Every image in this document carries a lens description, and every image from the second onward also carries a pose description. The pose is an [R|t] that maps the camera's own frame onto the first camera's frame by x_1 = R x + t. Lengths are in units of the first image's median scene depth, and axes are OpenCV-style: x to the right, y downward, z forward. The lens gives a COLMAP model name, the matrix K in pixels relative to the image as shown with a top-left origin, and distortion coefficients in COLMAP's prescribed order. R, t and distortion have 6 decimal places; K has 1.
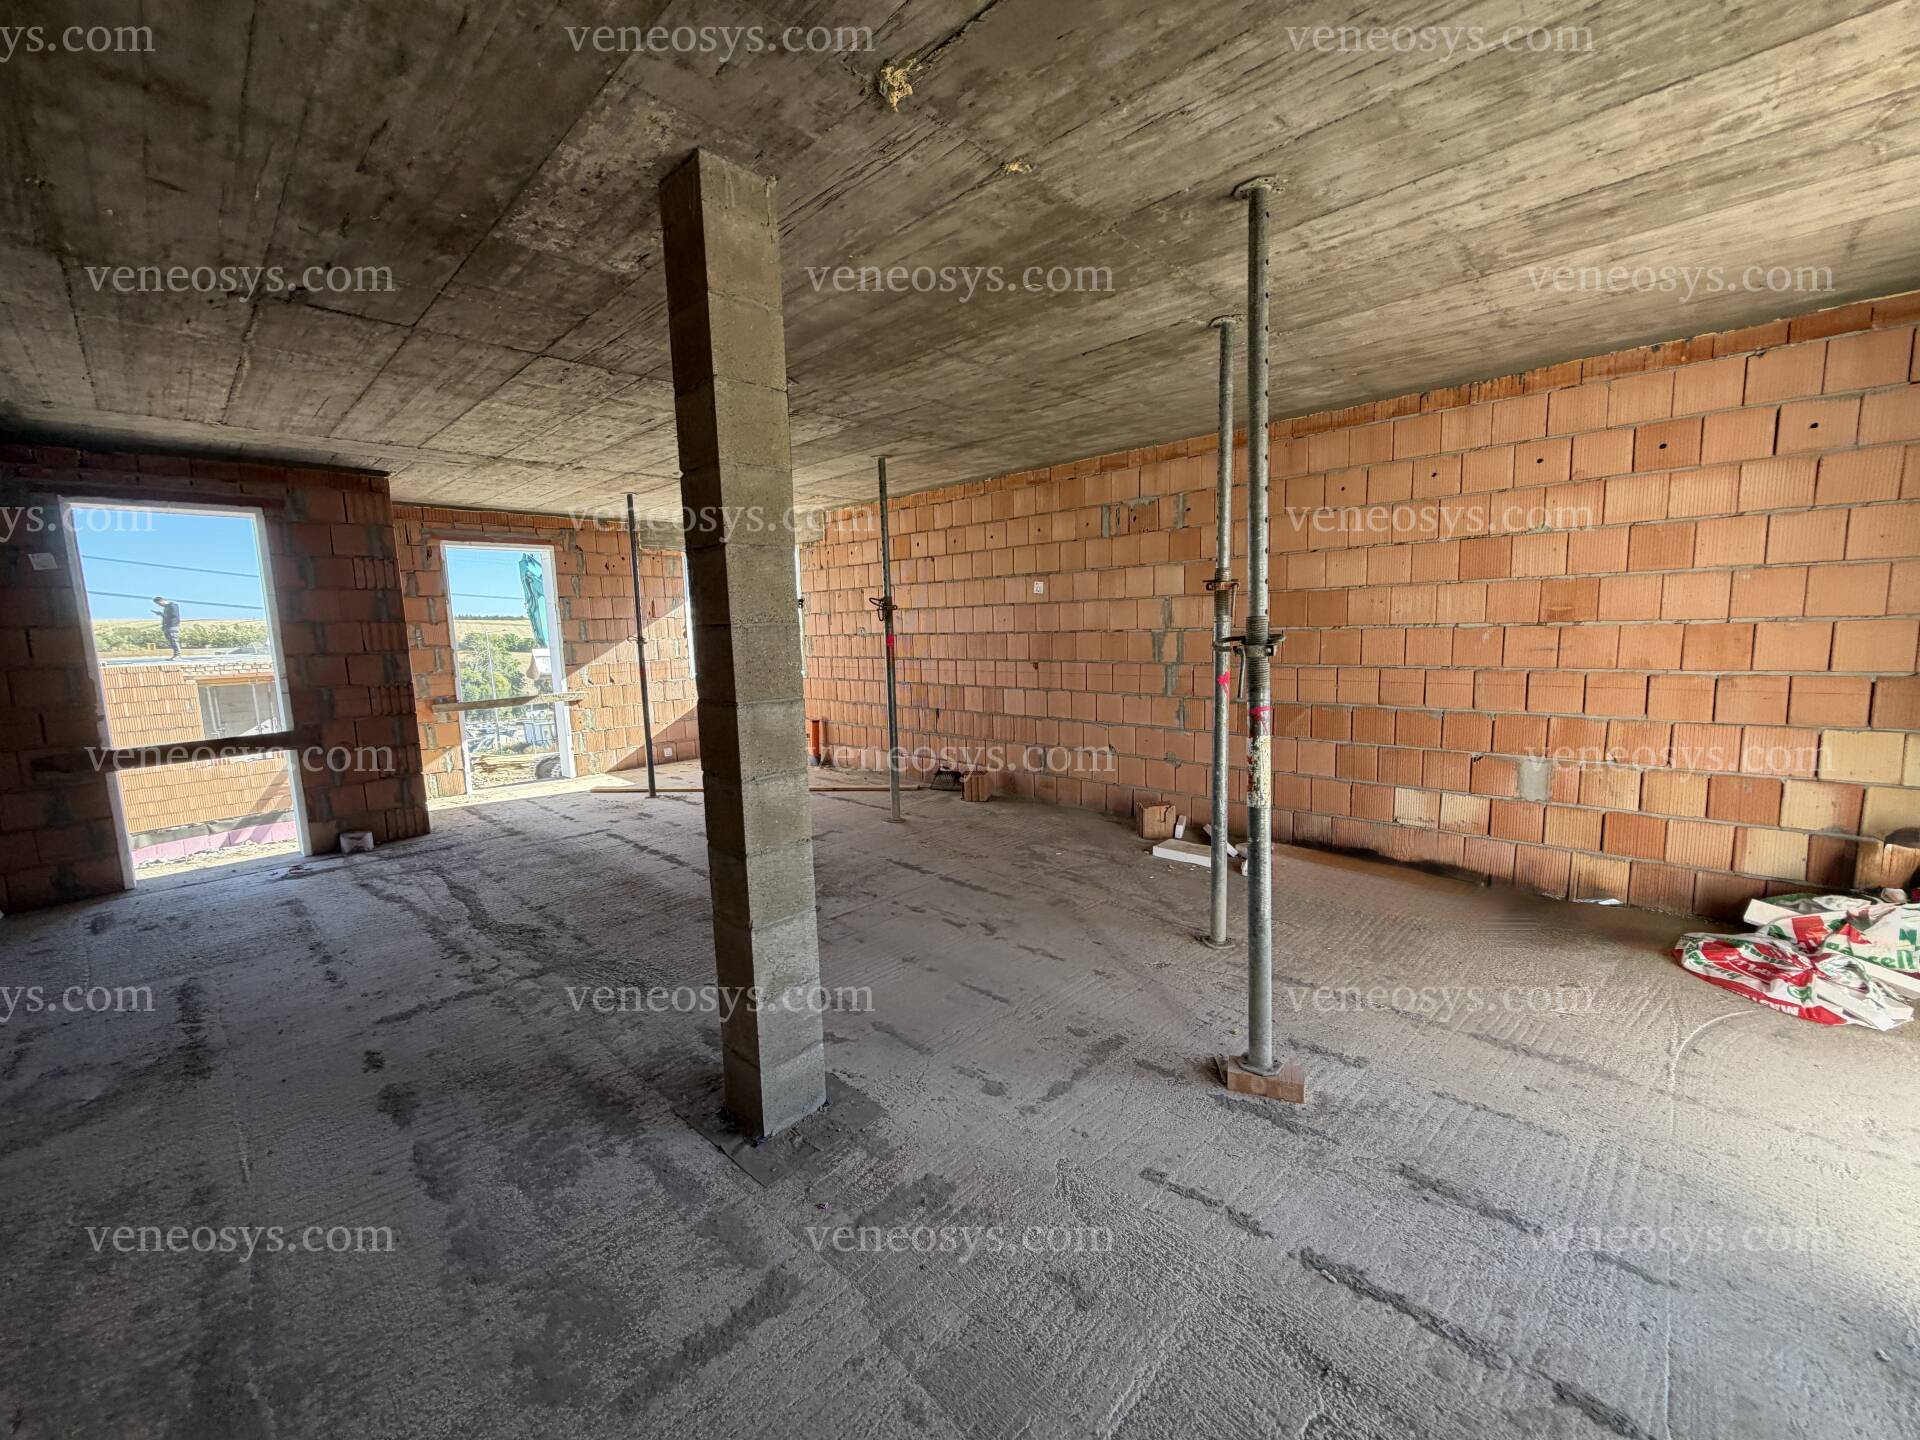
lens RADIAL K [[765.0, 0, 957.0], [0, 765.0, 720.8], [0, 0, 1]] dist [0.000313, 0.000126]
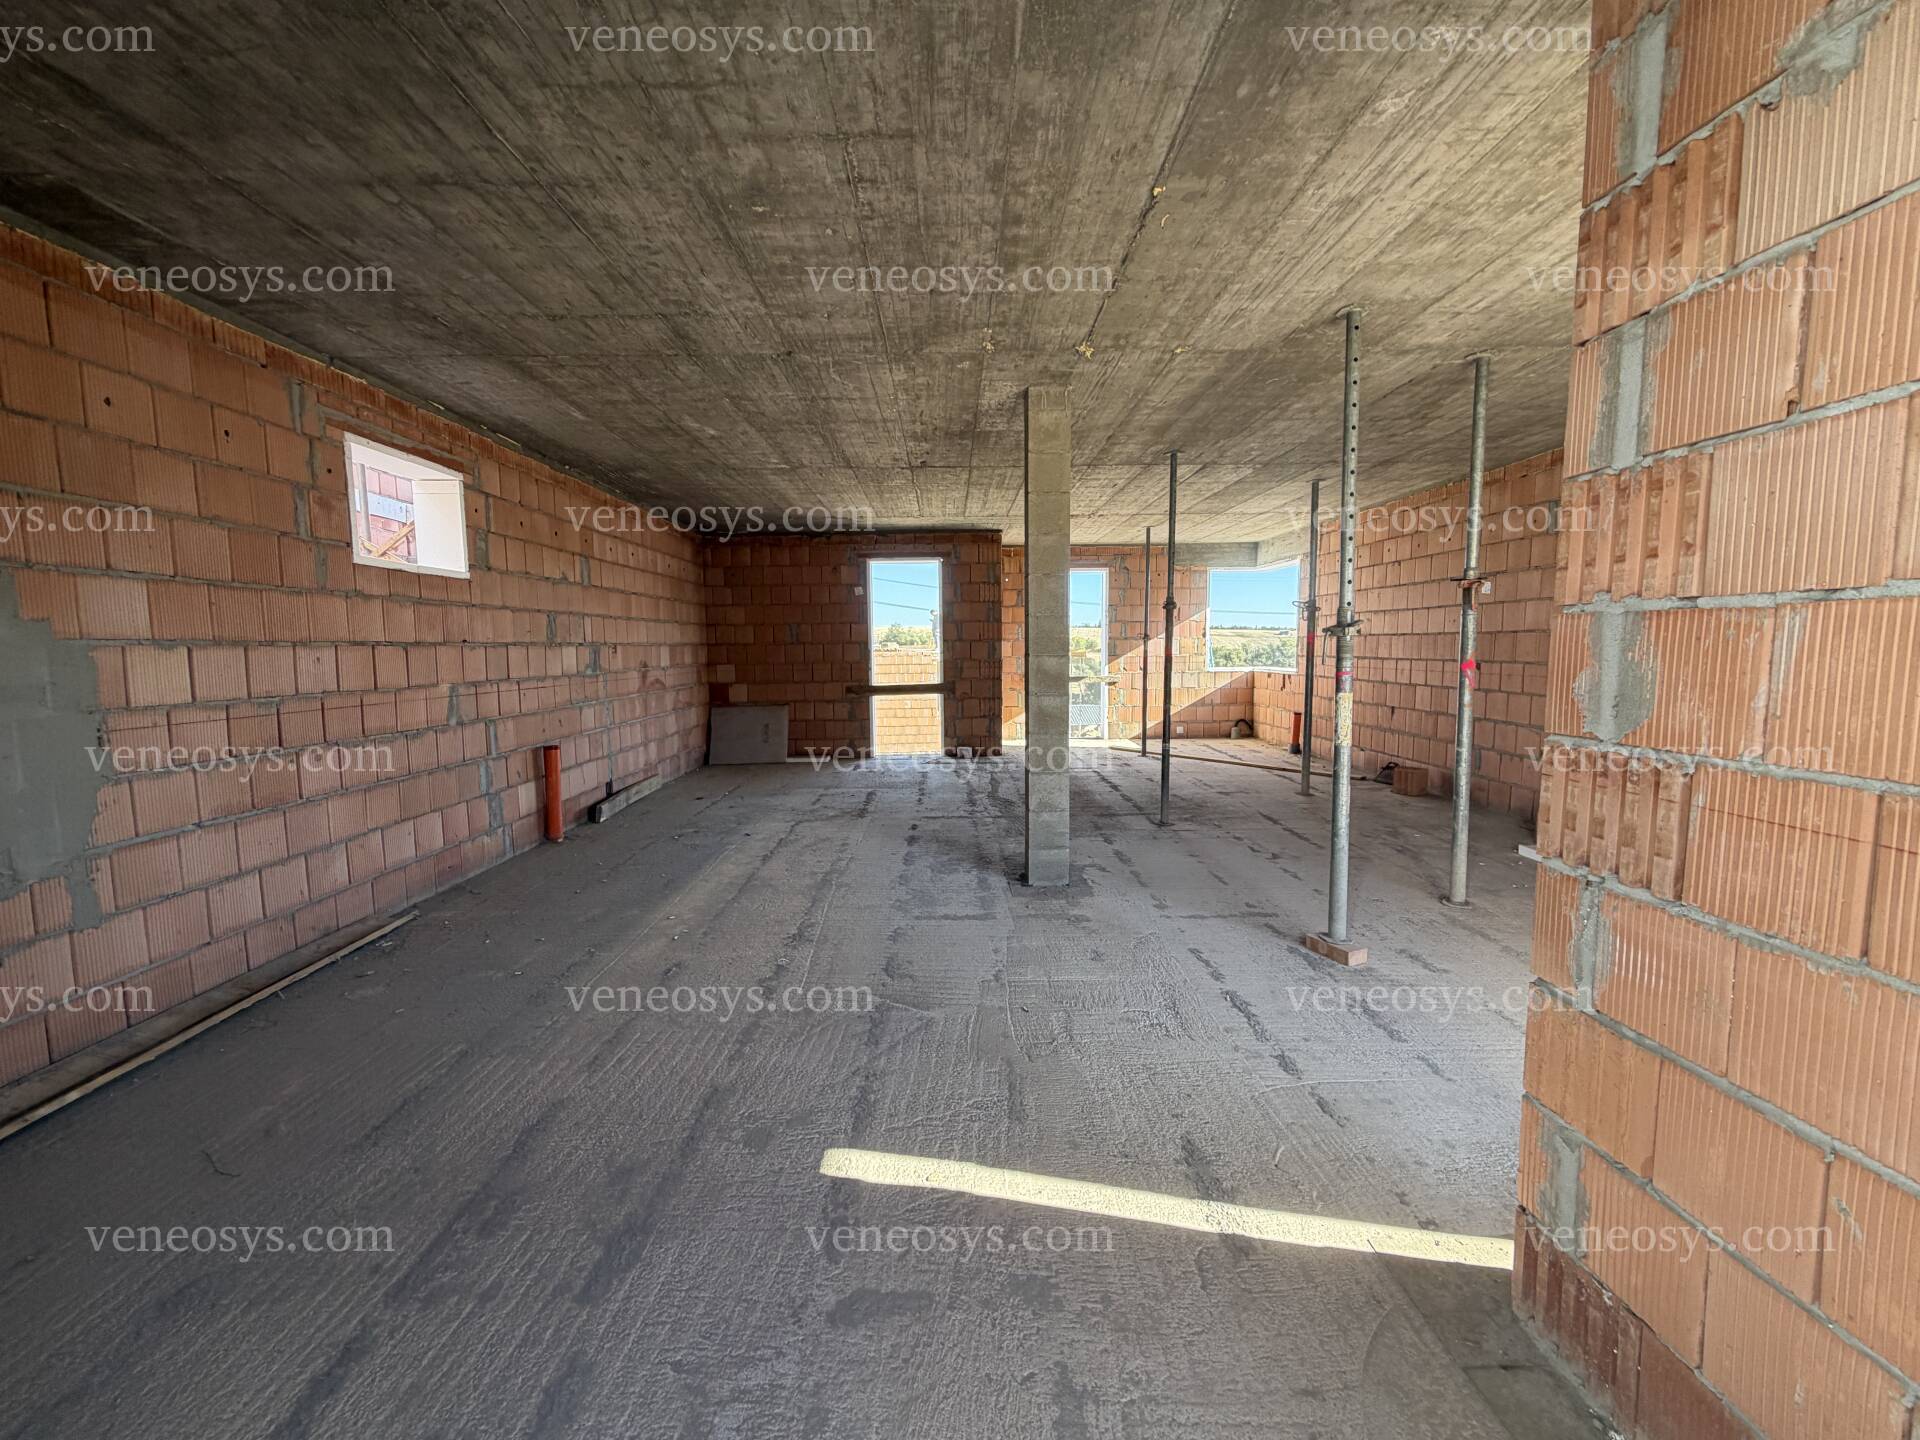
lens RADIAL K [[765.0, 0, 957.0], [0, 765.0, 720.8], [0, 0, 1]] dist [0.000313, 0.000126]
pose [[0.702485, 0.091598, -0.705779, 0.430000], [-0.100049, 0.994545, 0.029493, 0.047288], [0.704631, 0.049894, 0.707818, -0.228178]]
